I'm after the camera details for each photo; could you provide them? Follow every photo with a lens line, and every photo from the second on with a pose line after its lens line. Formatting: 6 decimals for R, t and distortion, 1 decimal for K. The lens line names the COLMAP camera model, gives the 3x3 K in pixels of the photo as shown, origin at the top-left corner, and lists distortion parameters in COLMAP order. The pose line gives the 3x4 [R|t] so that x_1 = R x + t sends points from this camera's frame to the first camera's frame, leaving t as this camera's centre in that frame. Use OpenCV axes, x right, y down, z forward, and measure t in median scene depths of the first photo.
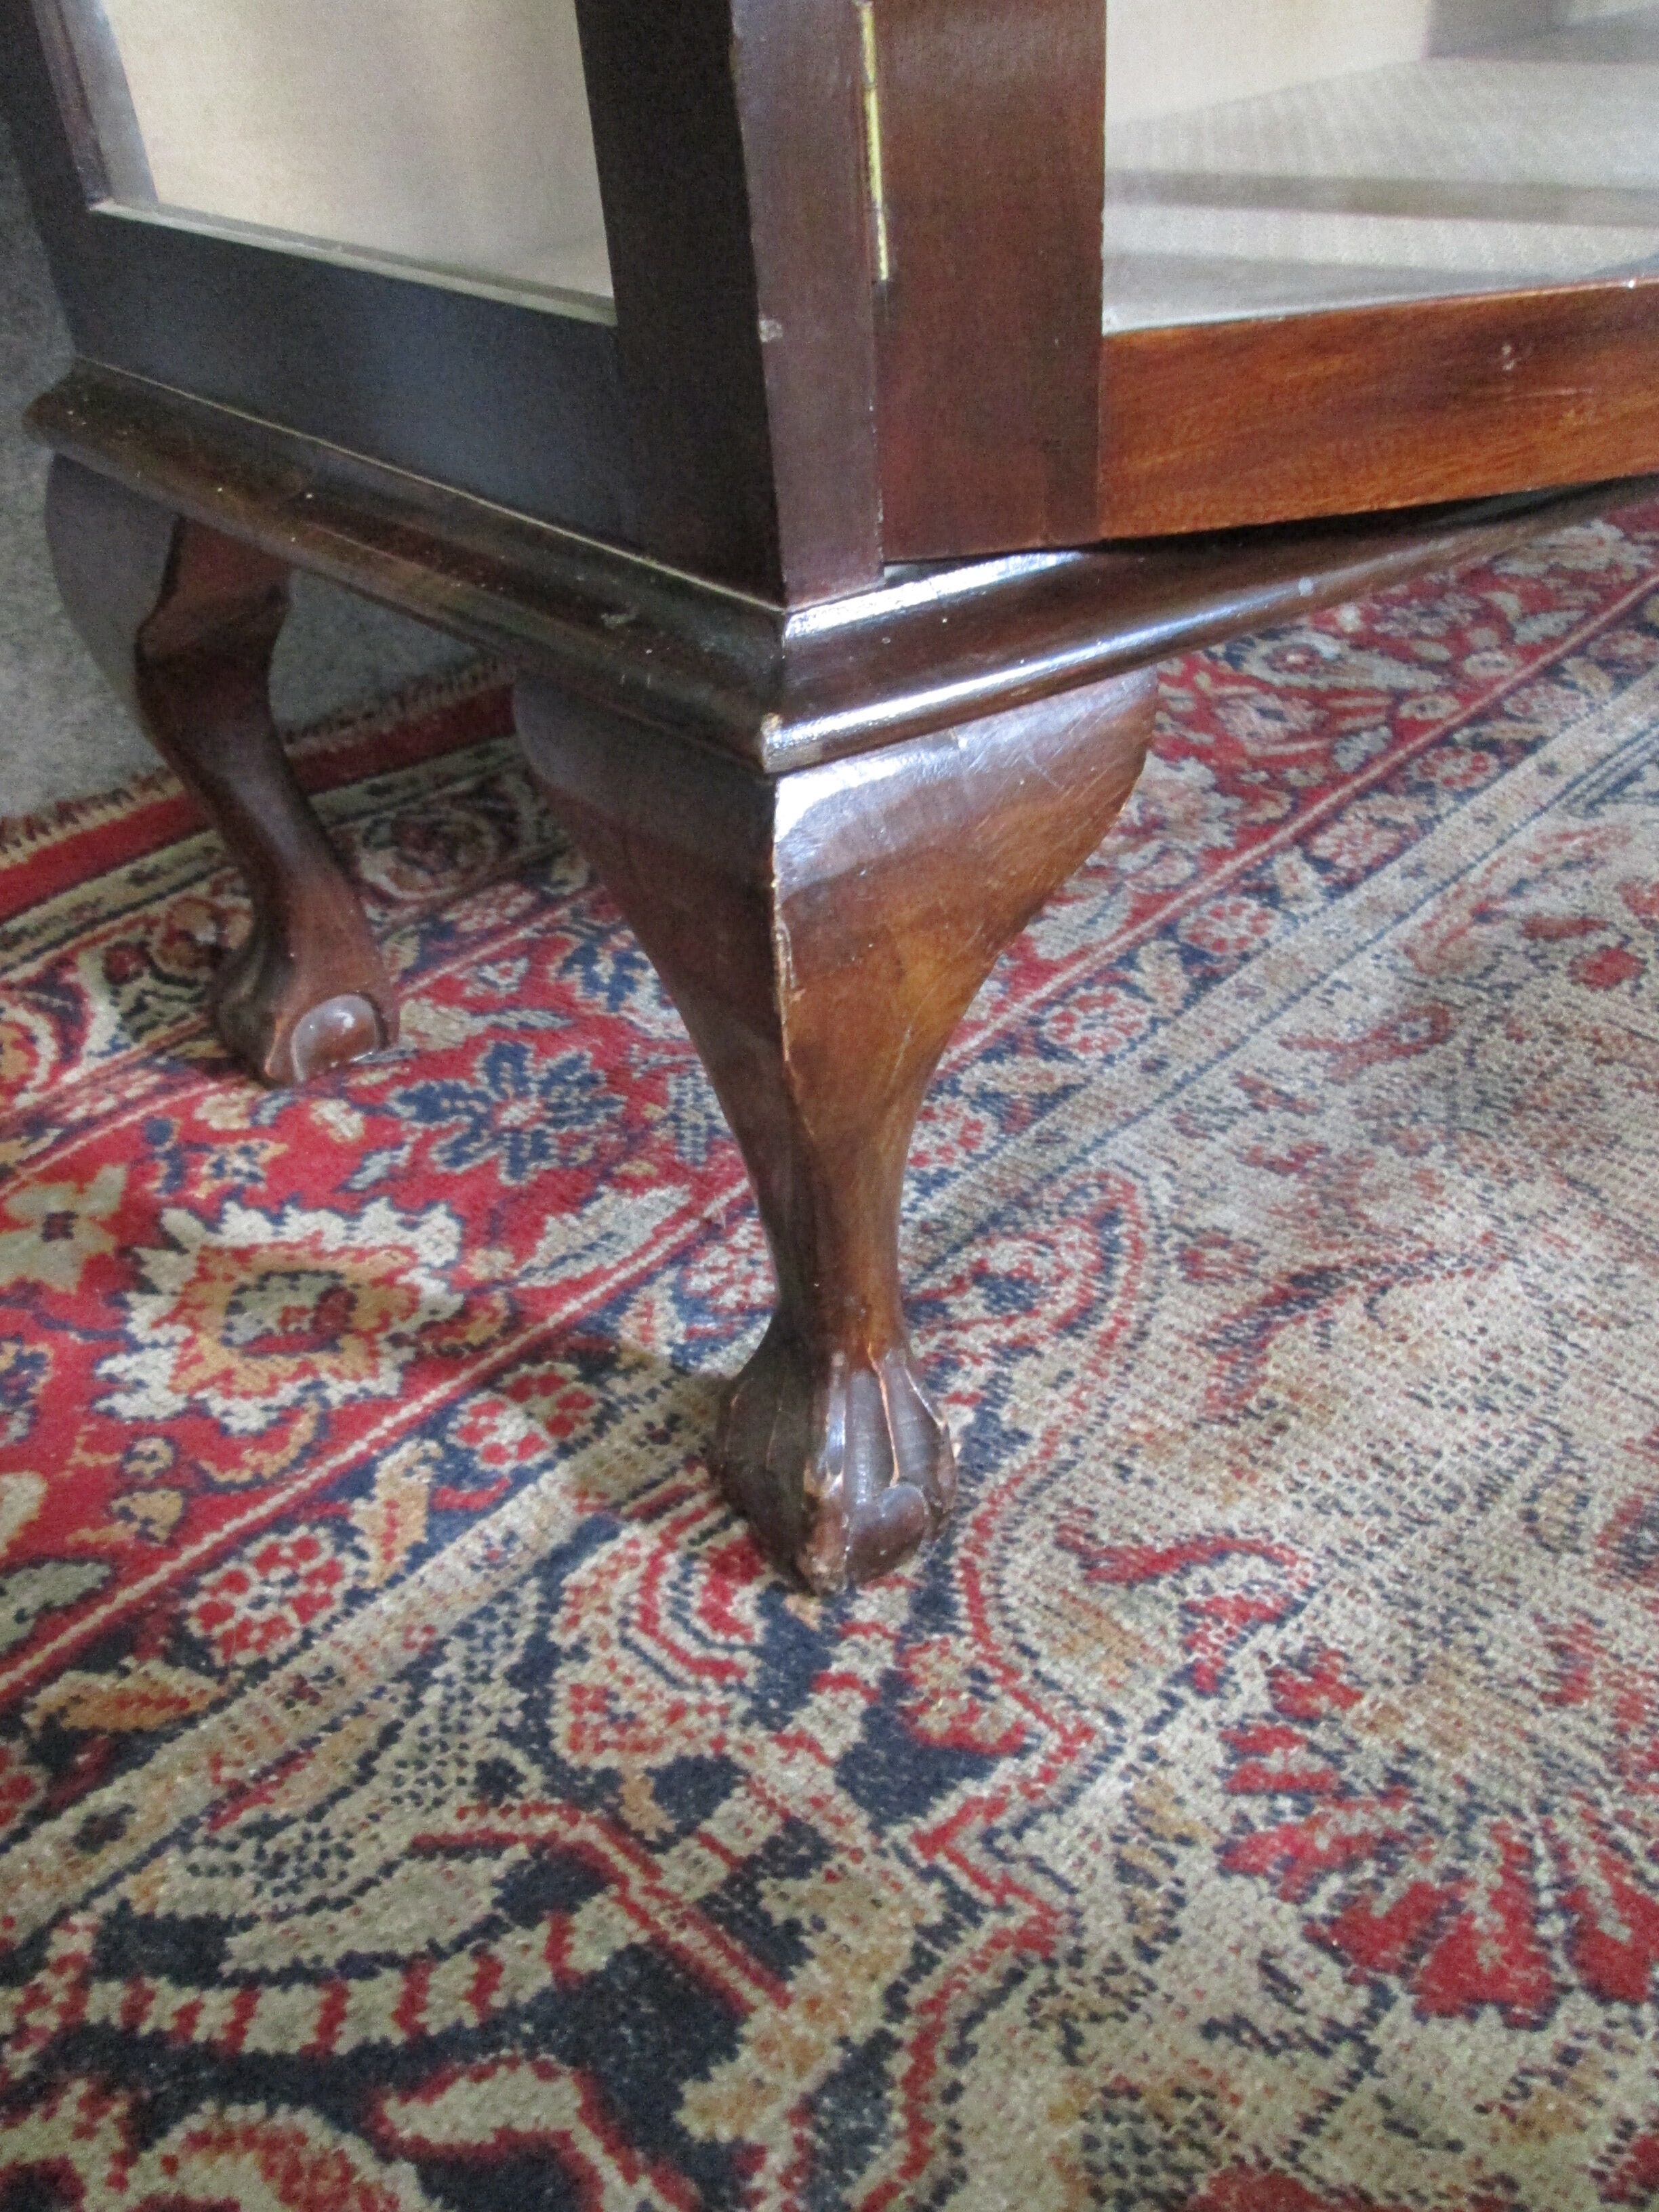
lens RADIAL K [[1802.6, 0, 838.4], [0, 1802.6, 1114.8], [0, 0, 1]] dist [-0.057422, 0.022641]
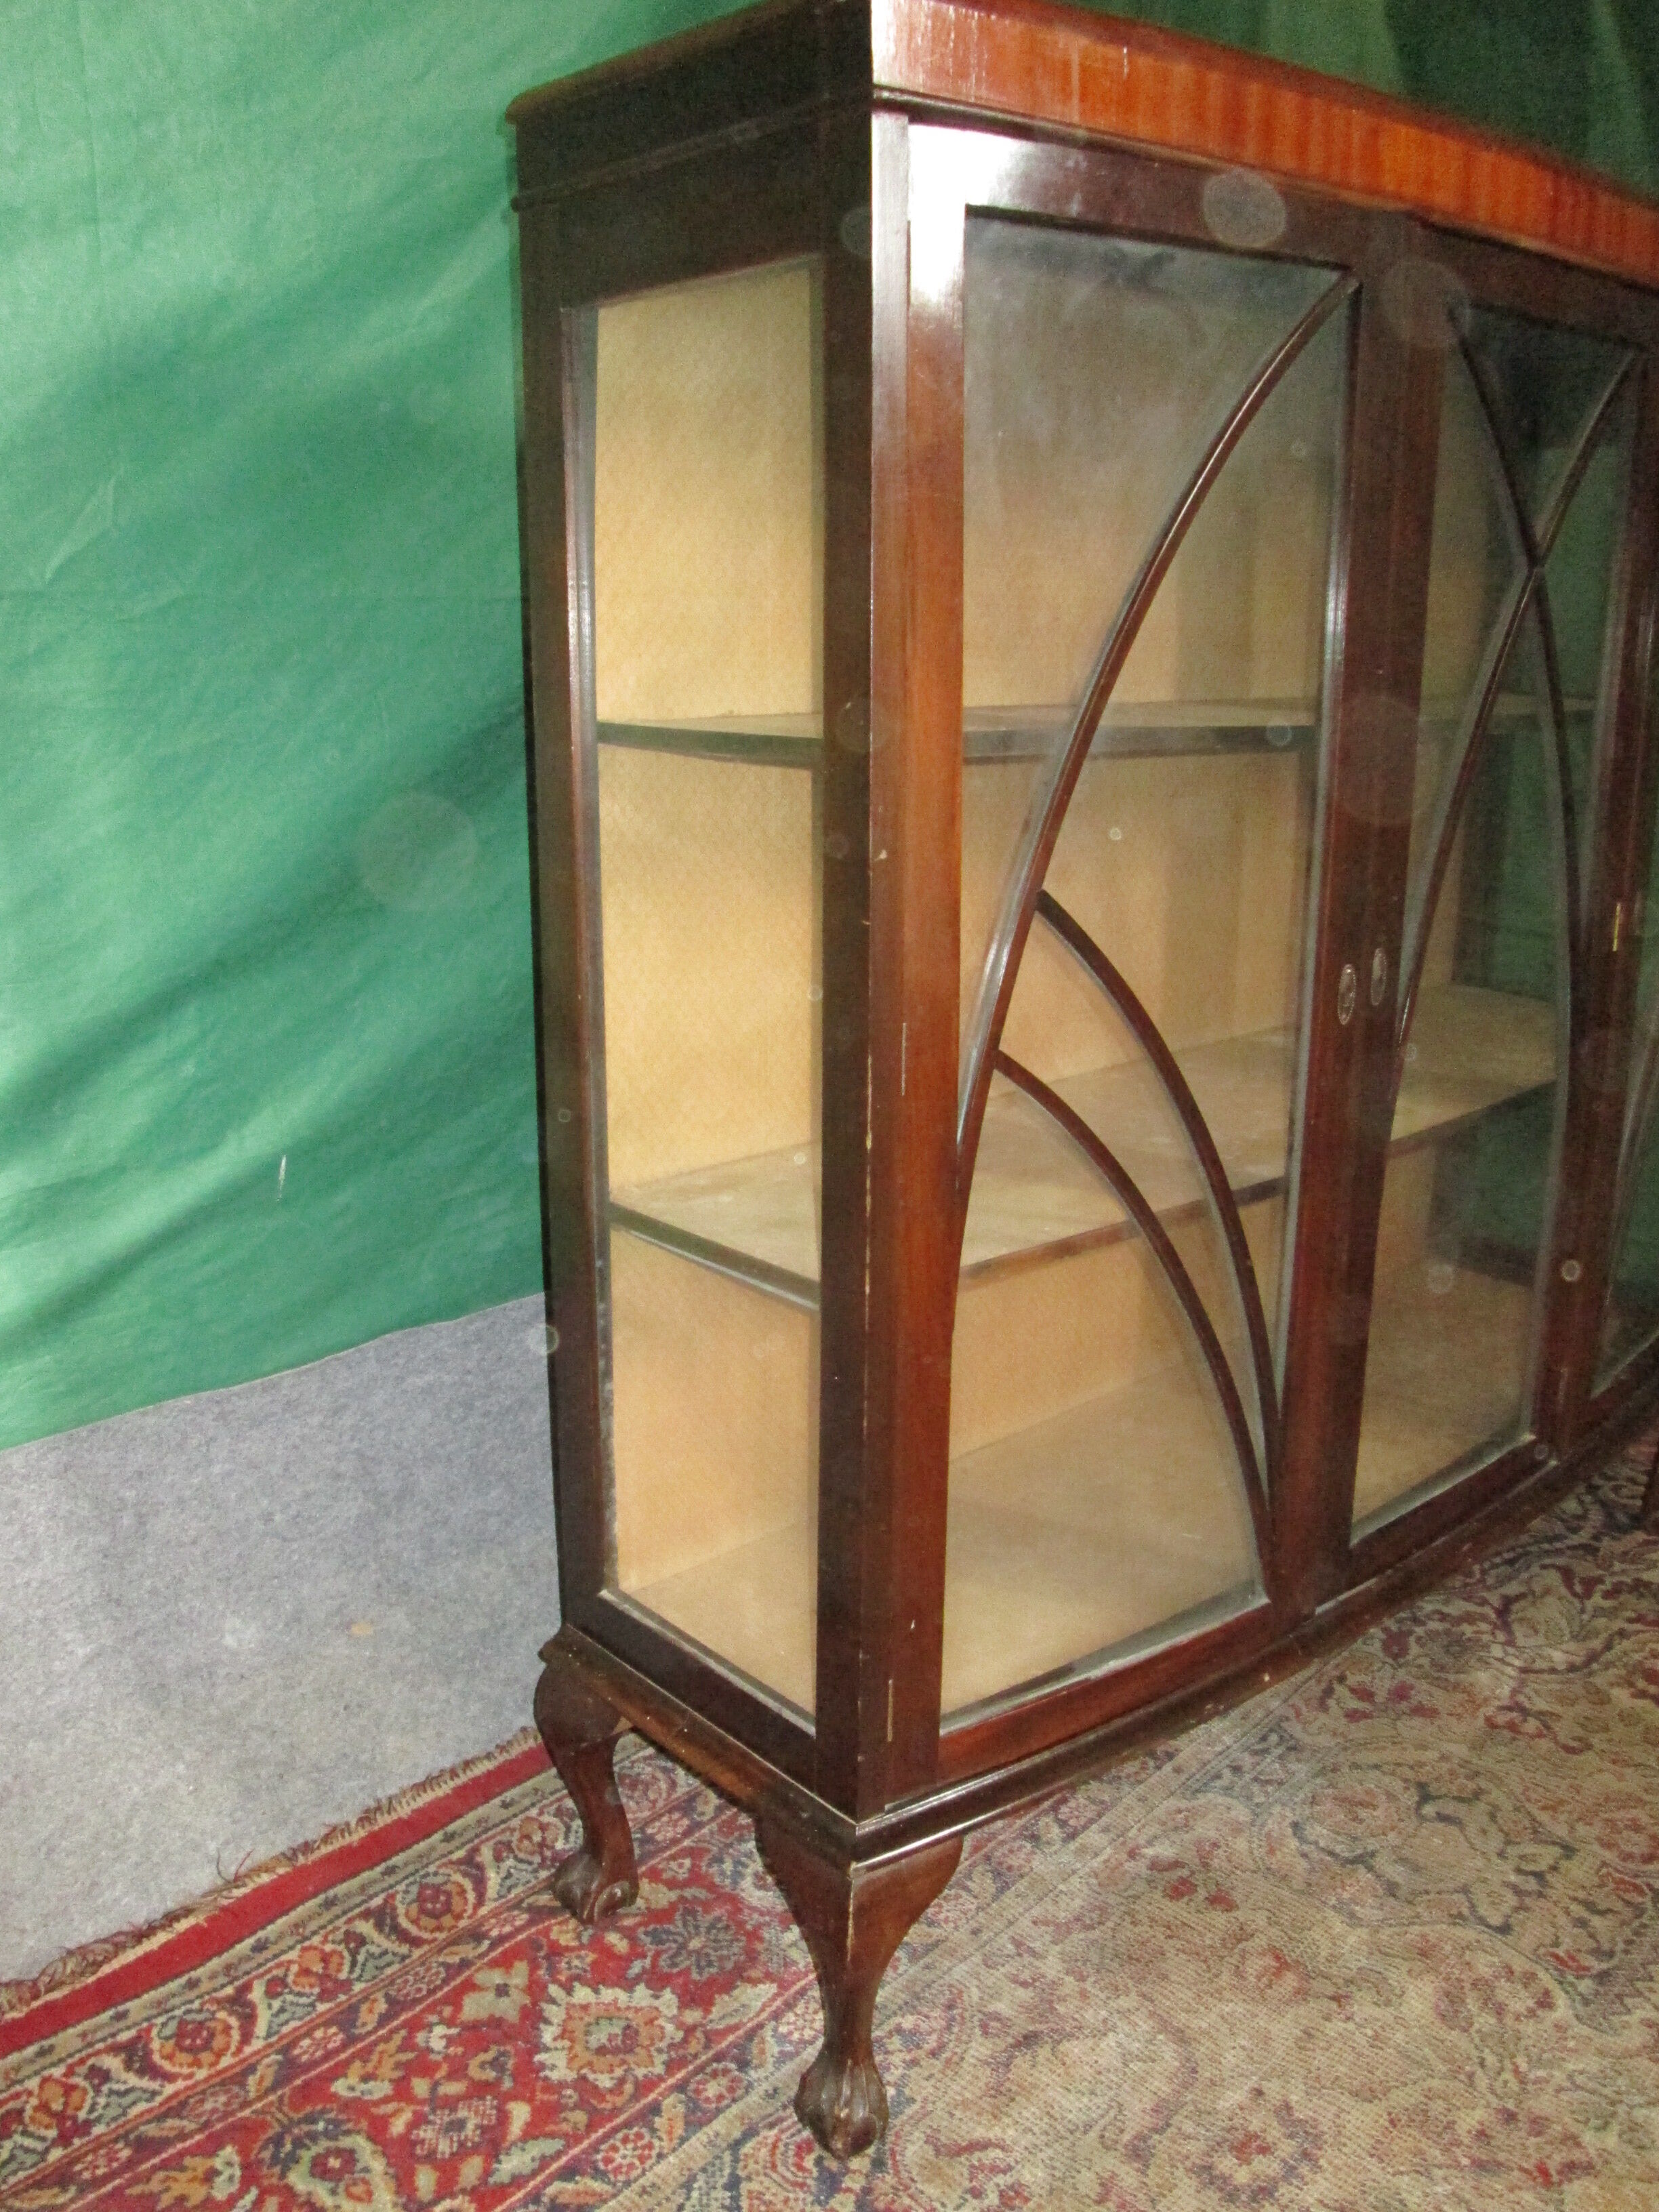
lens RADIAL K [[1802.6, 0, 819.4], [0, 1802.6, 1088.4], [0, 0, 1]] dist [-0.057422, 0.022641]
pose [[0.998520, 0.050262, 0.020778, -0.146217], [-0.038611, 0.924163, -0.380041, -0.175104], [-0.038304, 0.378676, 0.924736, -1.744643]]
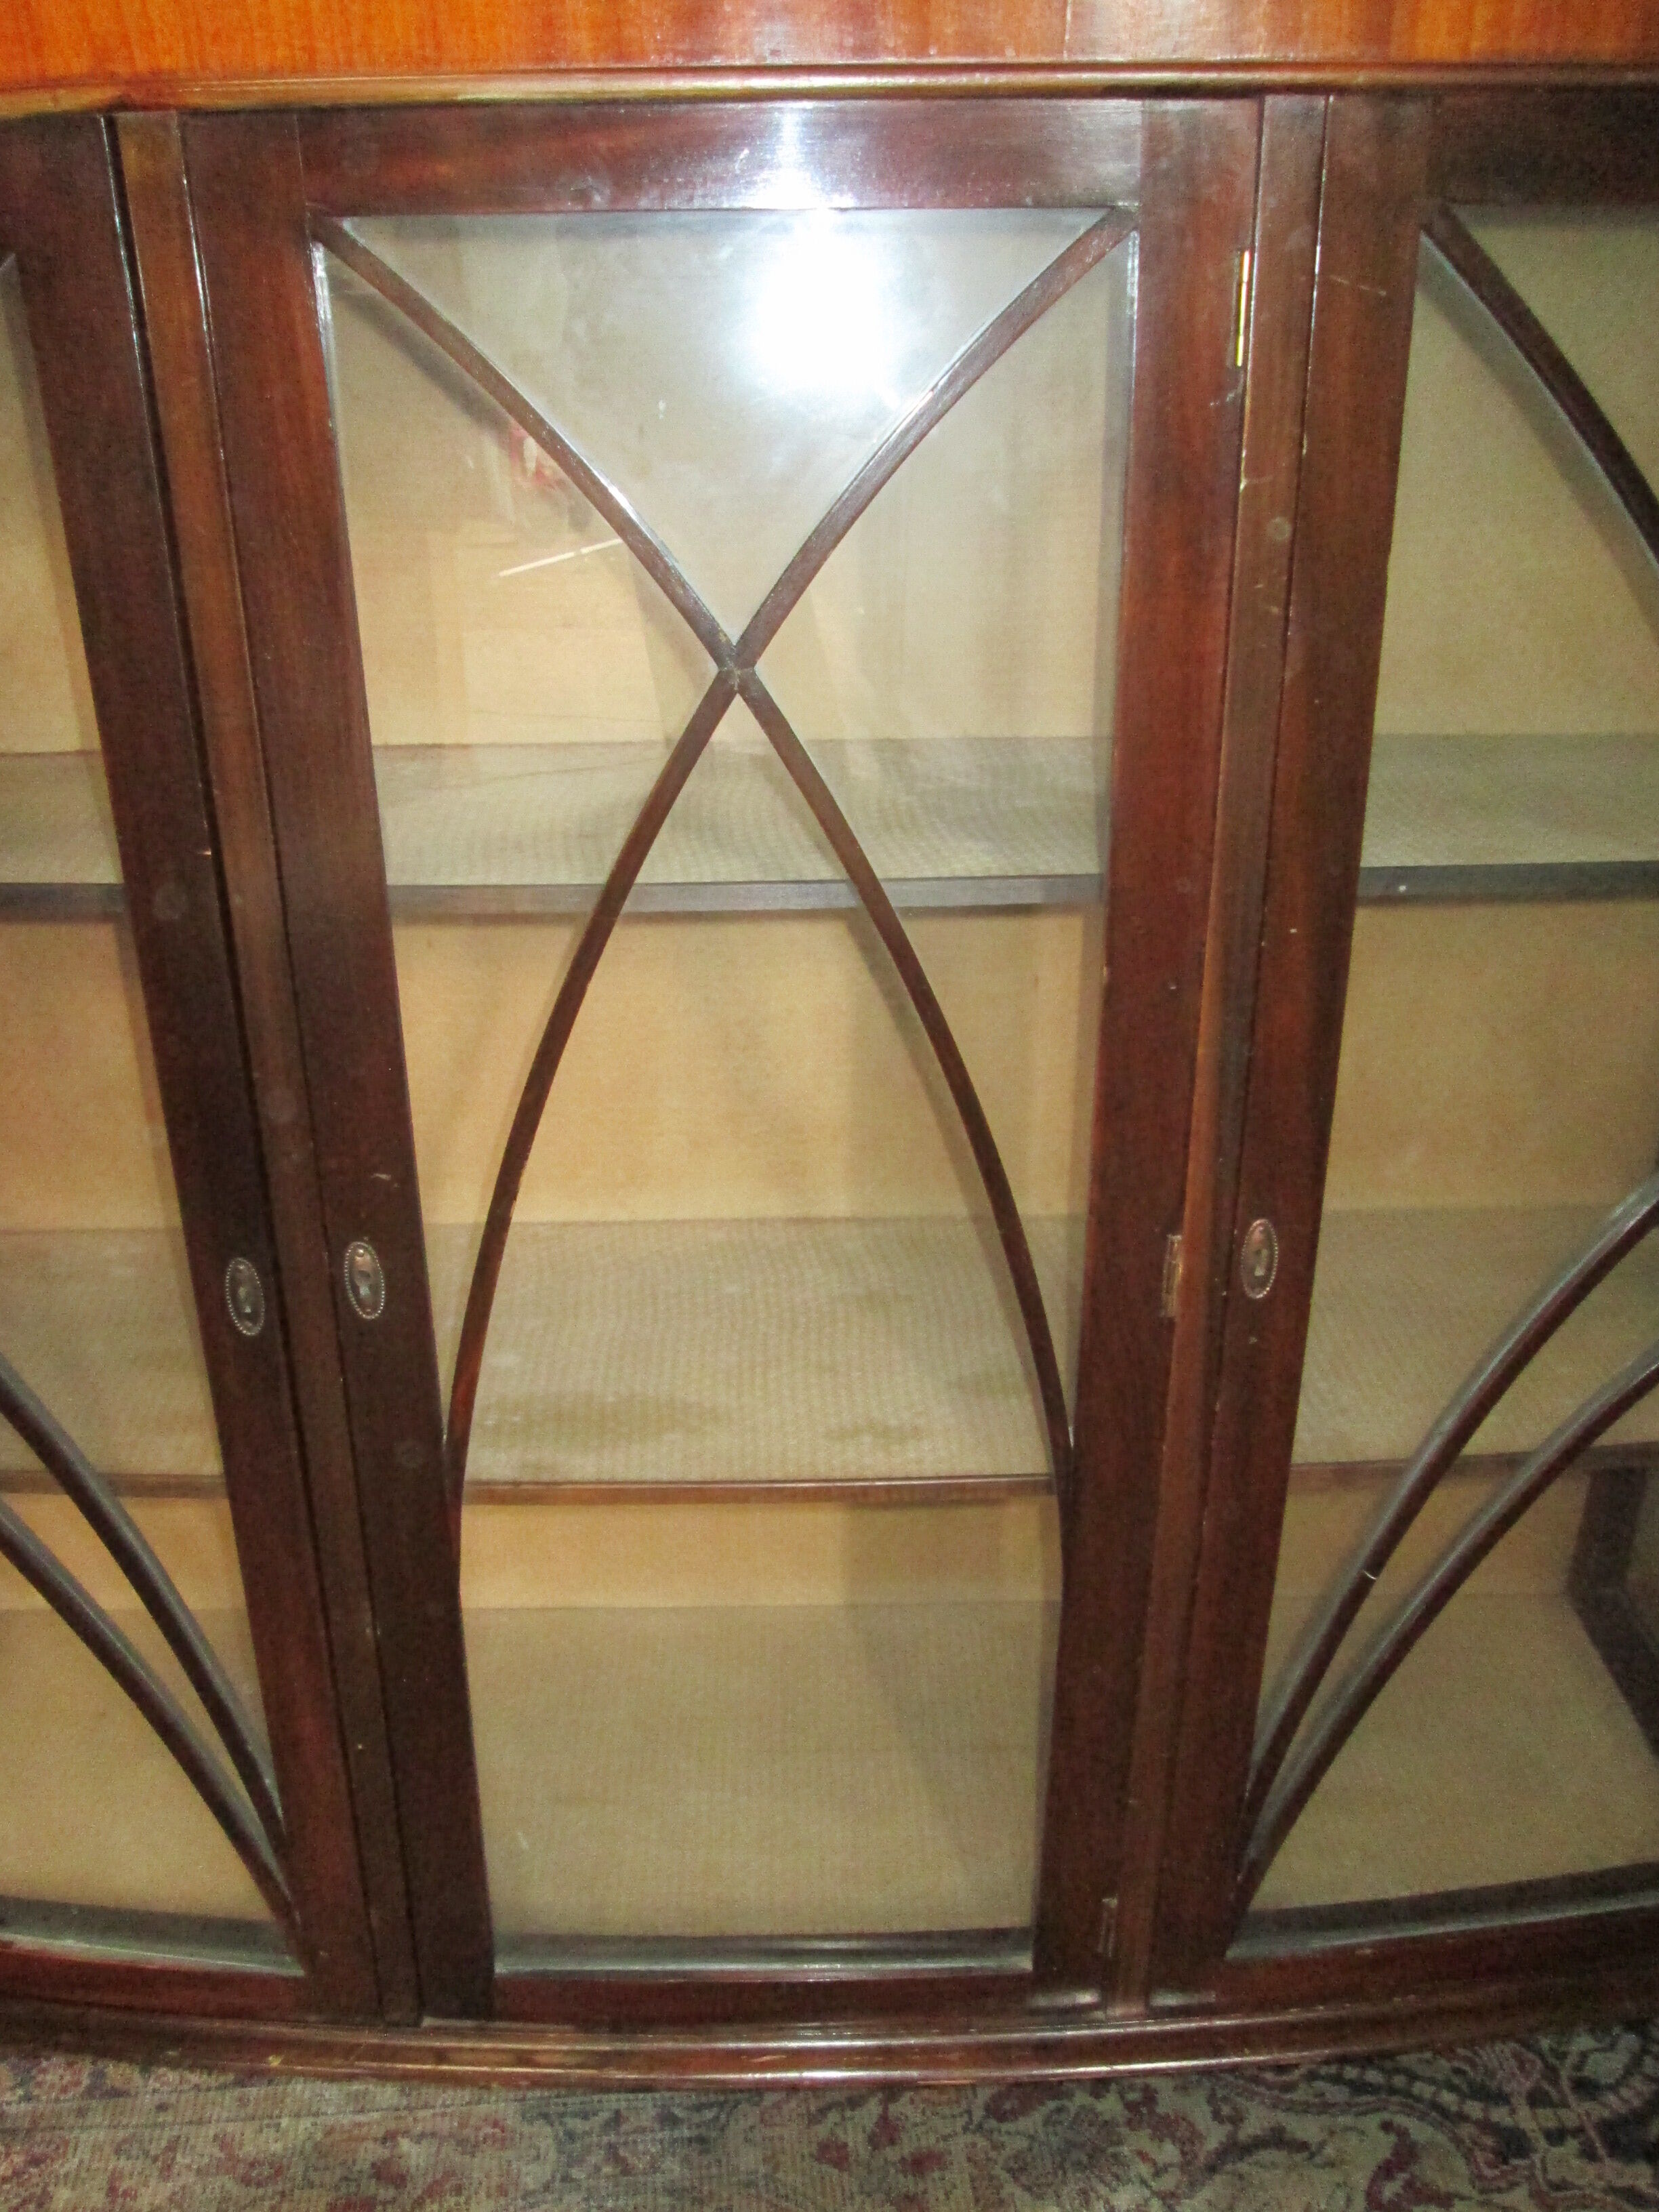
lens RADIAL K [[1802.6, 0, 834.3], [0, 1802.6, 1055.7], [0, 0, 1]] dist [-0.057422, 0.022641]
pose [[0.760641, 0.284429, -0.583546, 1.880565], [-0.422282, 0.899519, -0.111997, -1.428814], [0.493055, 0.331611, 0.804320, -0.778980]]
